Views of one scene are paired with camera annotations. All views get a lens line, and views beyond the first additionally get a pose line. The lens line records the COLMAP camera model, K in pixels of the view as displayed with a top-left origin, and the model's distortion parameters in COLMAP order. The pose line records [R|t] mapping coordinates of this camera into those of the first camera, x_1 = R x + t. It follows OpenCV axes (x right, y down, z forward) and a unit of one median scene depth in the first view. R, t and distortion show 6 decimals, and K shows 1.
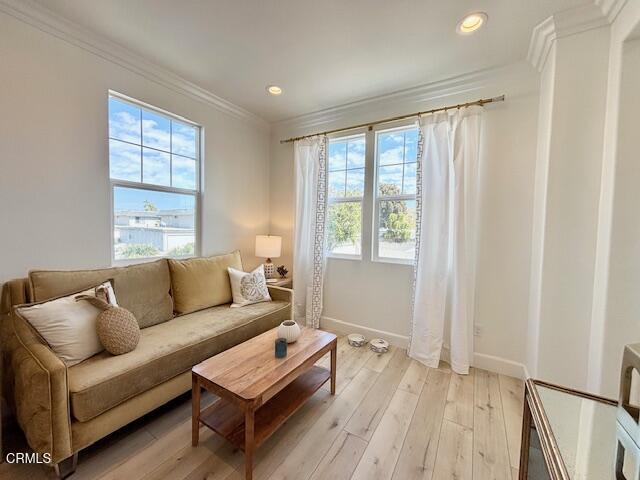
lens RADIAL K [[257.4, 0, 321.2], [0, 257.4, 236.2], [0, 0, 1]] dist [0.004350, -0.001560]
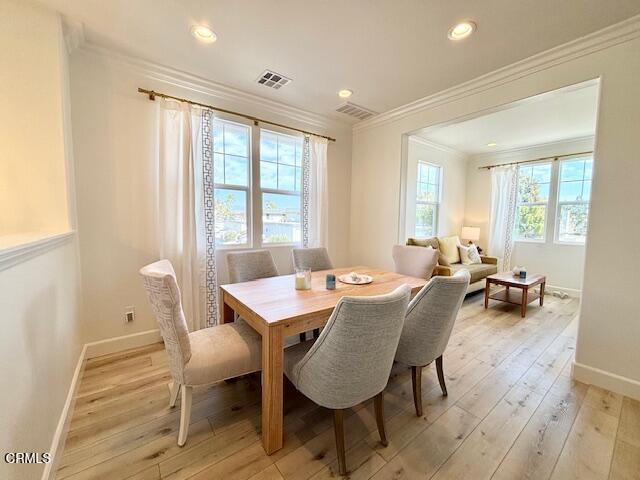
lens RADIAL K [[257.4, 0, 323.0], [0, 257.4, 237.6], [0, 0, 1]] dist [0.004350, -0.001560]
pose [[0.936286, 0.019088, -0.350720, -0.630283], [-0.010049, 0.999569, 0.027575, 0.035334], [0.351095, -0.022294, 0.936074, -1.077876]]
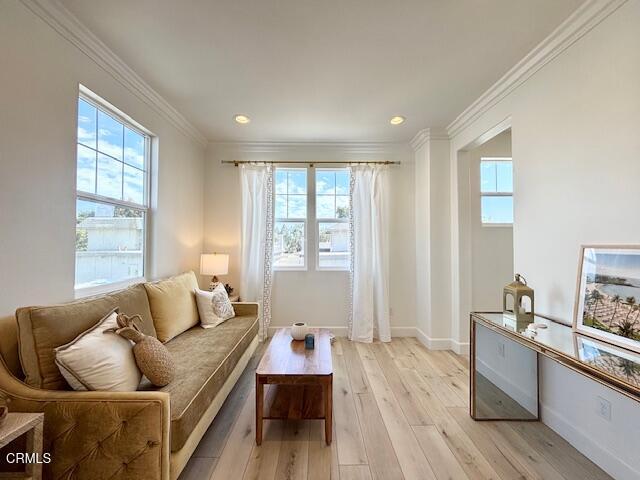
lens RADIAL K [[257.4, 0, 318.0], [0, 257.4, 236.9], [0, 0, 1]] dist [0.004350, -0.001560]
pose [[0.851798, -0.002830, 0.523863, -0.476279], [0.033822, 0.998196, -0.049602, -0.005559], [-0.522777, 0.059969, 0.850357, -0.067826]]
